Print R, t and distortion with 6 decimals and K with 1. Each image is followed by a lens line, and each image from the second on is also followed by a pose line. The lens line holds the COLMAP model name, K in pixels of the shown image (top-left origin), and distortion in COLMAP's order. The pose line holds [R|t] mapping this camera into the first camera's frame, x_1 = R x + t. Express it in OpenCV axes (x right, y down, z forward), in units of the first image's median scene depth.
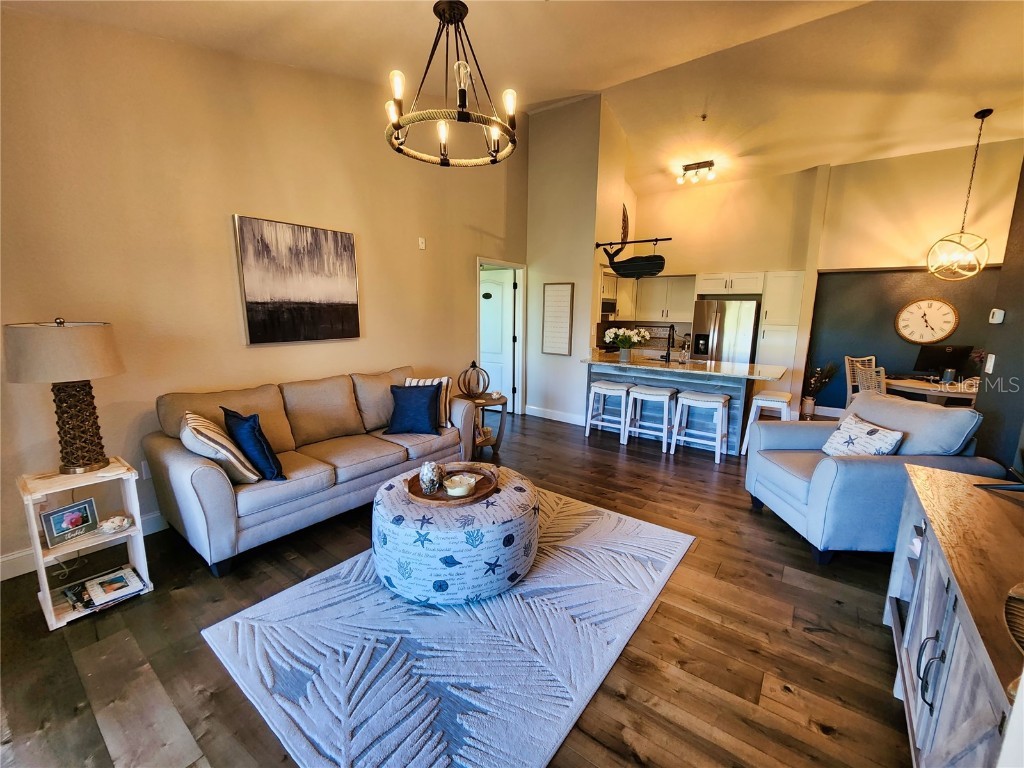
lens RADIAL K [[419.0, 0, 519.6], [0, 419.0, 384.5], [0, 0, 1]] dist [0.002521, -0.000552]
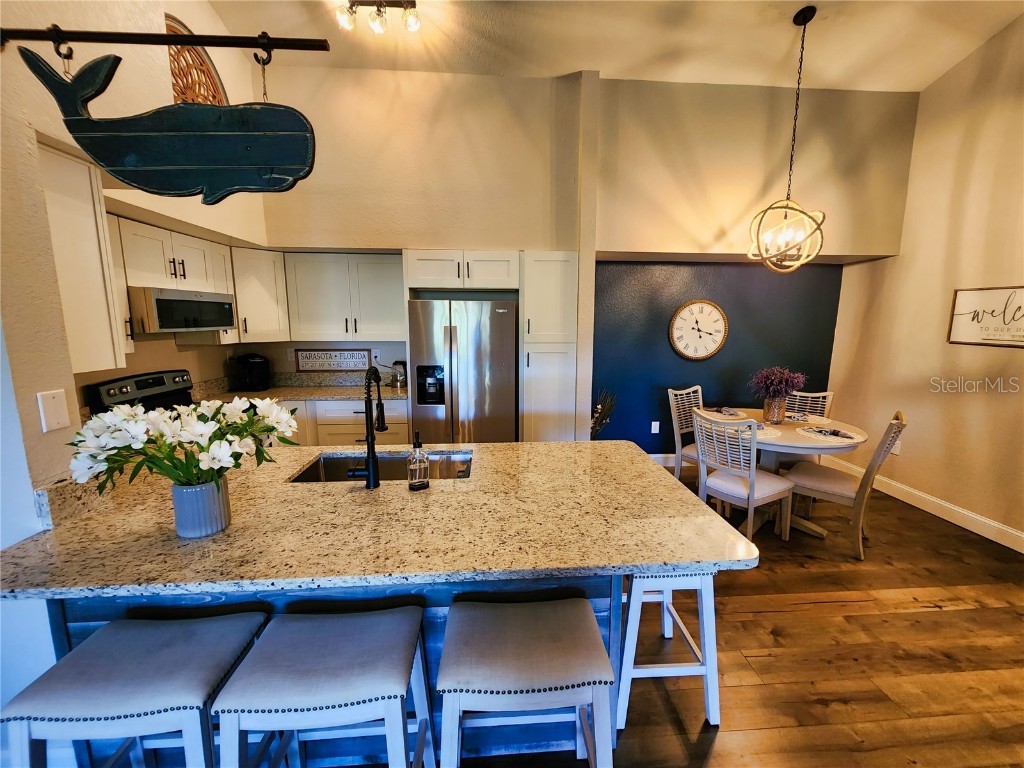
lens RADIAL K [[419.0, 0, 519.6], [0, 419.0, 384.5], [0, 0, 1]] dist [0.002521, -0.000552]
pose [[0.767353, -0.111256, 0.631500, 0.243341], [0.117415, 0.992561, 0.032193, -0.125918], [-0.630383, 0.049445, 0.774708, 0.672662]]
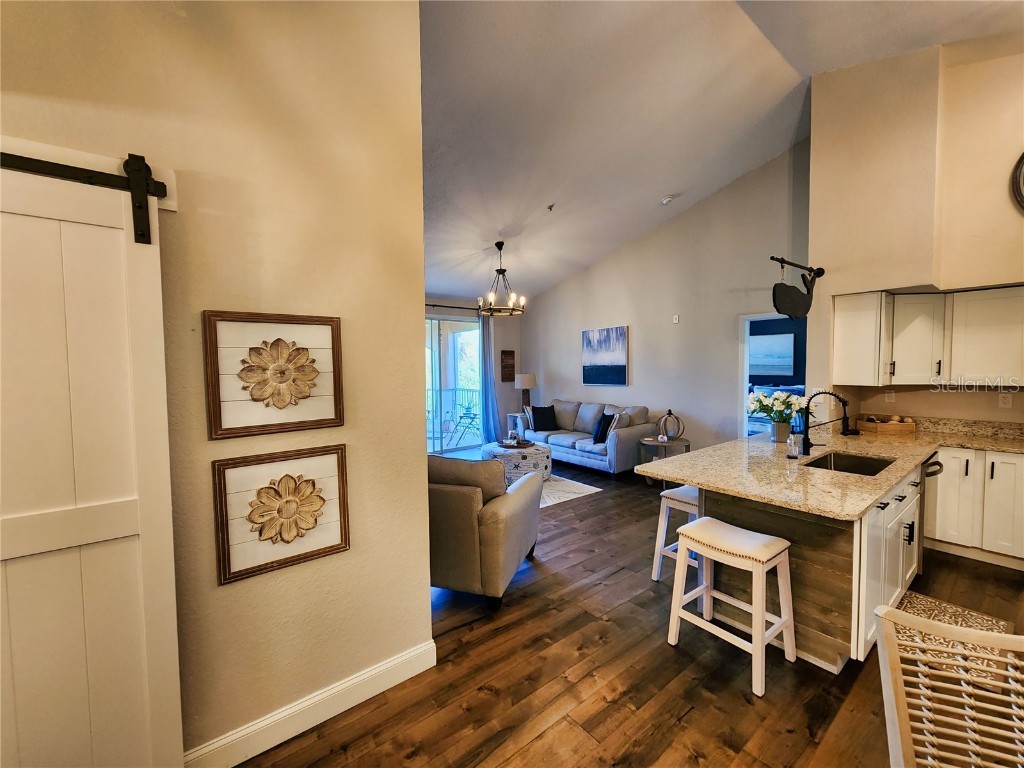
lens RADIAL K [[419.0, 0, 519.6], [0, 419.0, 384.5], [0, 0, 1]] dist [0.002521, -0.000552]
pose [[-0.259206, 0.033438, -0.965243, 1.003265], [-0.156012, 0.984826, 0.076012, -0.129079], [0.953138, 0.170293, -0.250056, 0.747668]]
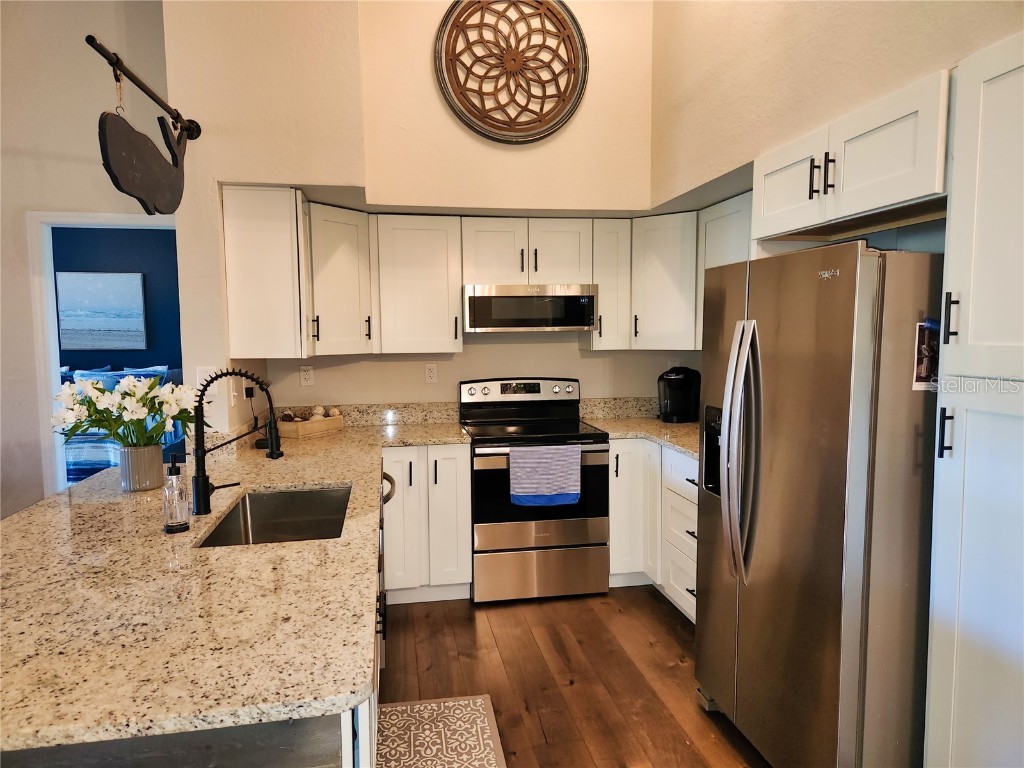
lens RADIAL K [[682.3, 0, 512.5], [0, 682.3, 389.2], [0, 0, 1]] dist [0.075449, -0.063997]
pose [[0.723758, 0.038440, -0.688983, 0.777178], [-0.098355, 0.994000, -0.047862, -0.126078], [0.683009, 0.102405, 0.723196, 0.808804]]
